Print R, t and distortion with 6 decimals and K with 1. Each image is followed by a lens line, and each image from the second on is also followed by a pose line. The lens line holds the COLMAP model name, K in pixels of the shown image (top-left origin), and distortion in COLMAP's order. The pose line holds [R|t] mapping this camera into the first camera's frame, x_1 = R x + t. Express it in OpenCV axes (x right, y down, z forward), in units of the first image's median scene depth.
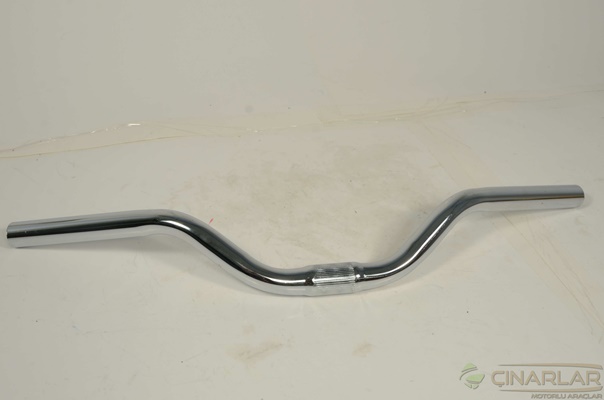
lens RADIAL K [[891.7, 0, 302.8], [0, 891.7, 199.2], [0, 0, 1]] dist [0.002504, 0.000000]
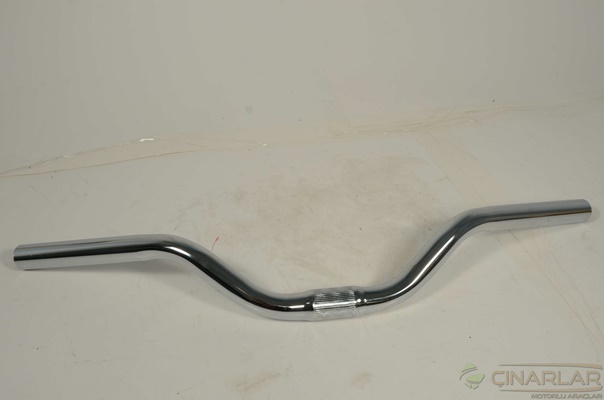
lens RADIAL K [[802.6, 0, 301.8], [0, 802.6, 201.8], [0, 0, 1]] dist [-0.010233, 0.000000]
pose [[0.998887, -0.007804, -0.046510, 0.036618], [0.009256, 0.999474, 0.031085, -0.046358], [0.046243, -0.031481, 0.998434, 0.098660]]
